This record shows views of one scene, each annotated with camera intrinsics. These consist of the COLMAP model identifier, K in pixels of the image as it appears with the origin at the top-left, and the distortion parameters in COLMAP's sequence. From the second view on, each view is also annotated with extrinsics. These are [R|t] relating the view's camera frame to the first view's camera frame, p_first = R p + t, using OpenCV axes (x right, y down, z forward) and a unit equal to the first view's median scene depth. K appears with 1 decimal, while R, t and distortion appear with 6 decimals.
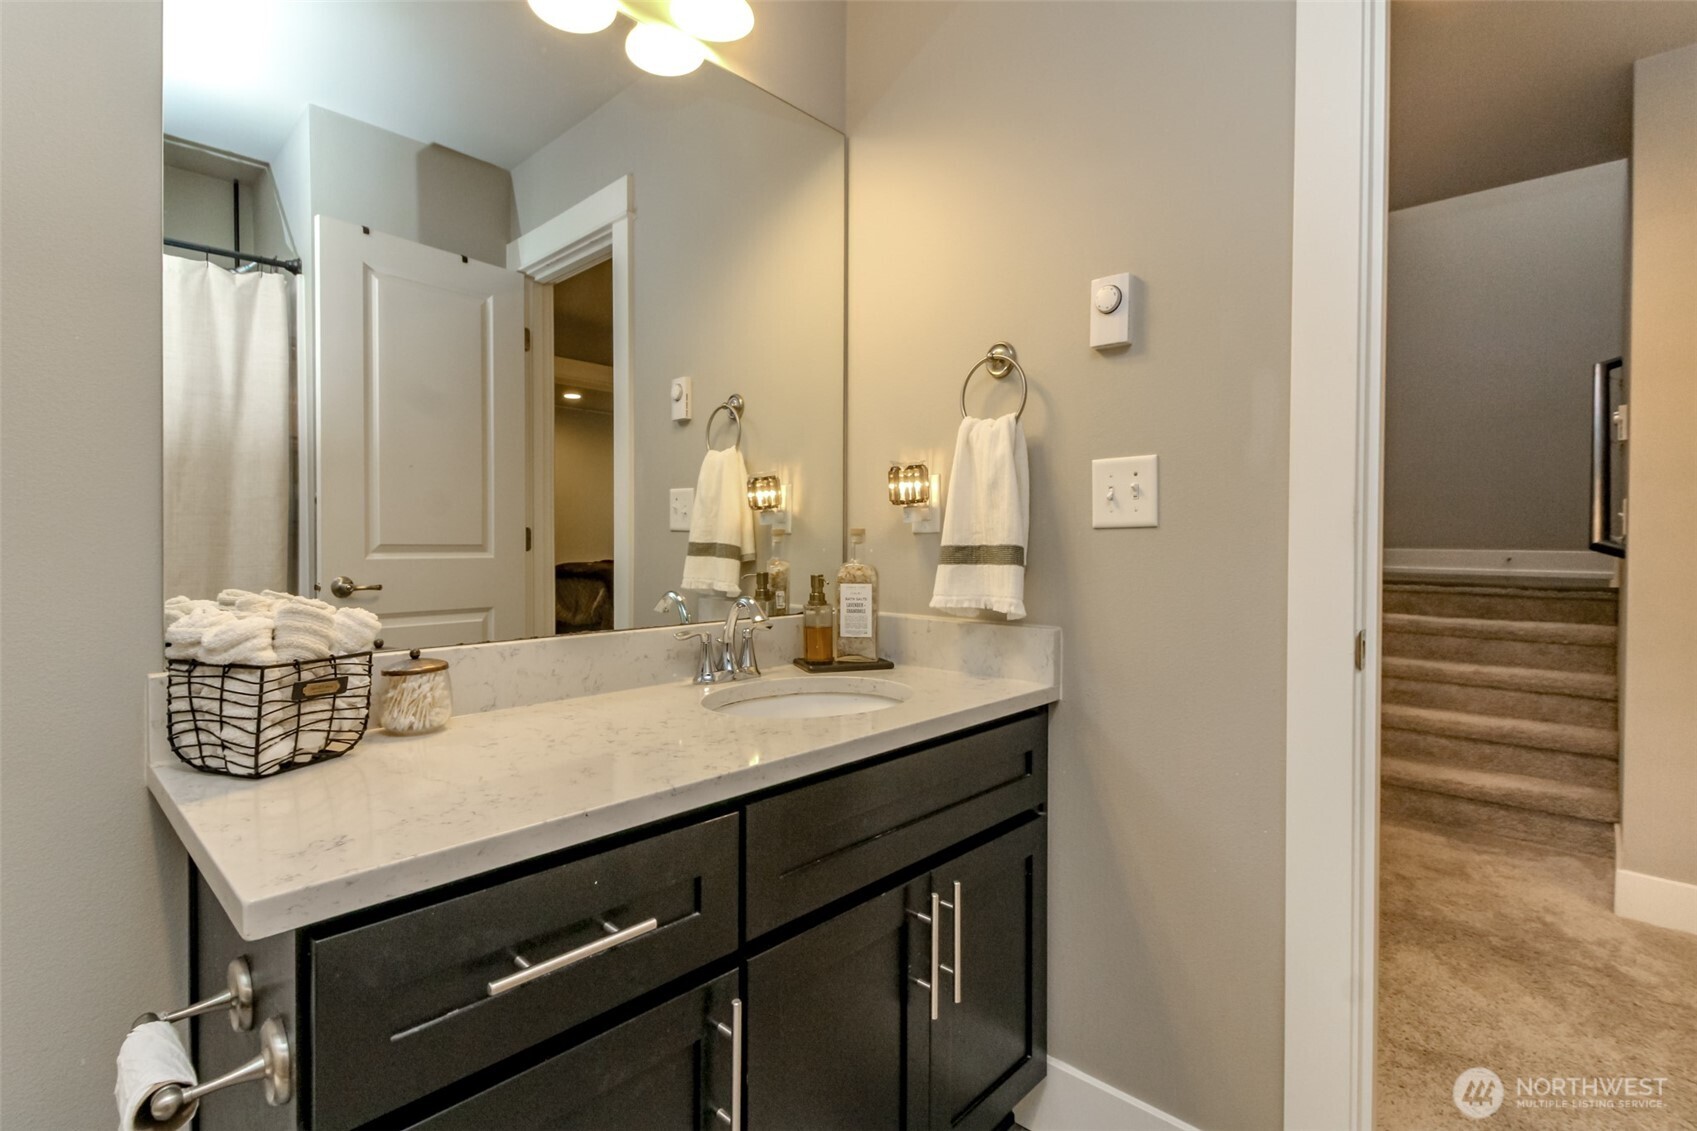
lens RADIAL K [[787.5, 0, 842.1], [0, 787.5, 548.9], [0, 0, 1]] dist [-0.001811, -0.000691]
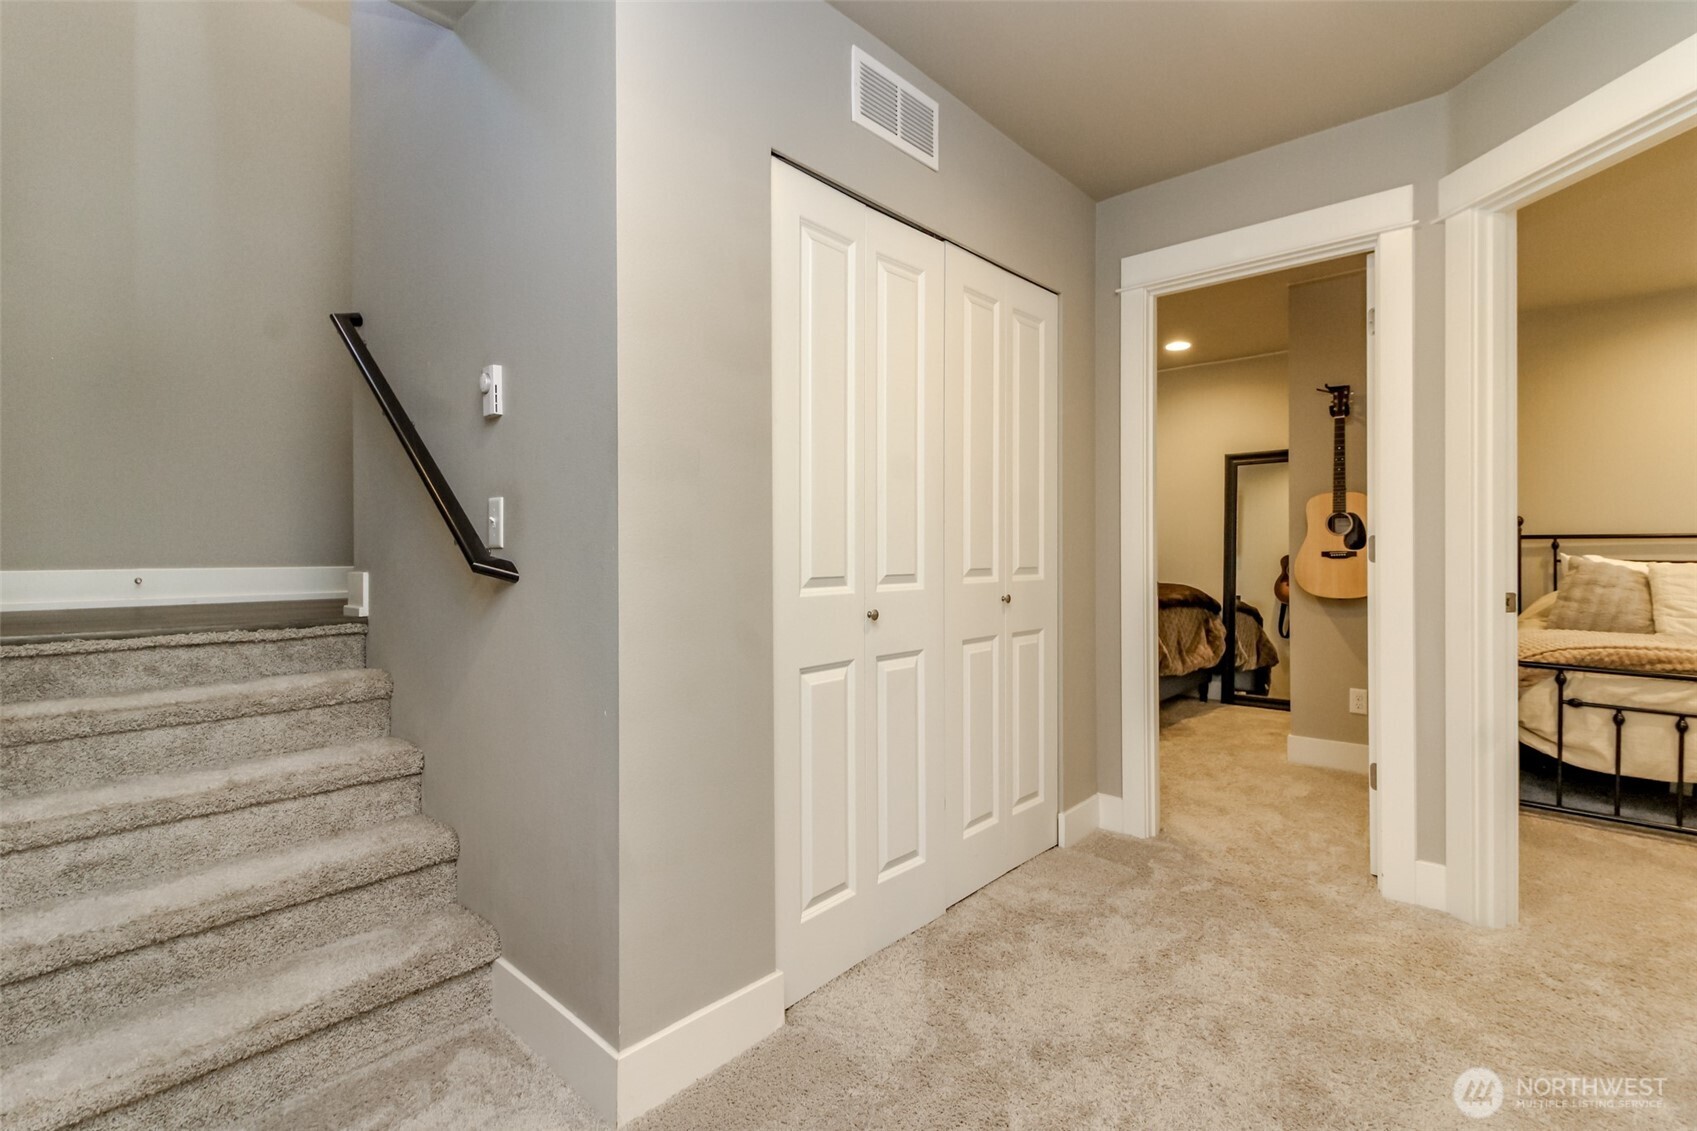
lens RADIAL K [[787.5, 0, 834.2], [0, 787.5, 554.5], [0, 0, 1]] dist [-0.001811, -0.000691]
pose [[-0.019939, -0.008072, 0.999769, 0.257940], [0.016593, 0.999827, 0.008403, -0.009113], [-0.999663, 0.016757, -0.019802, 0.644091]]
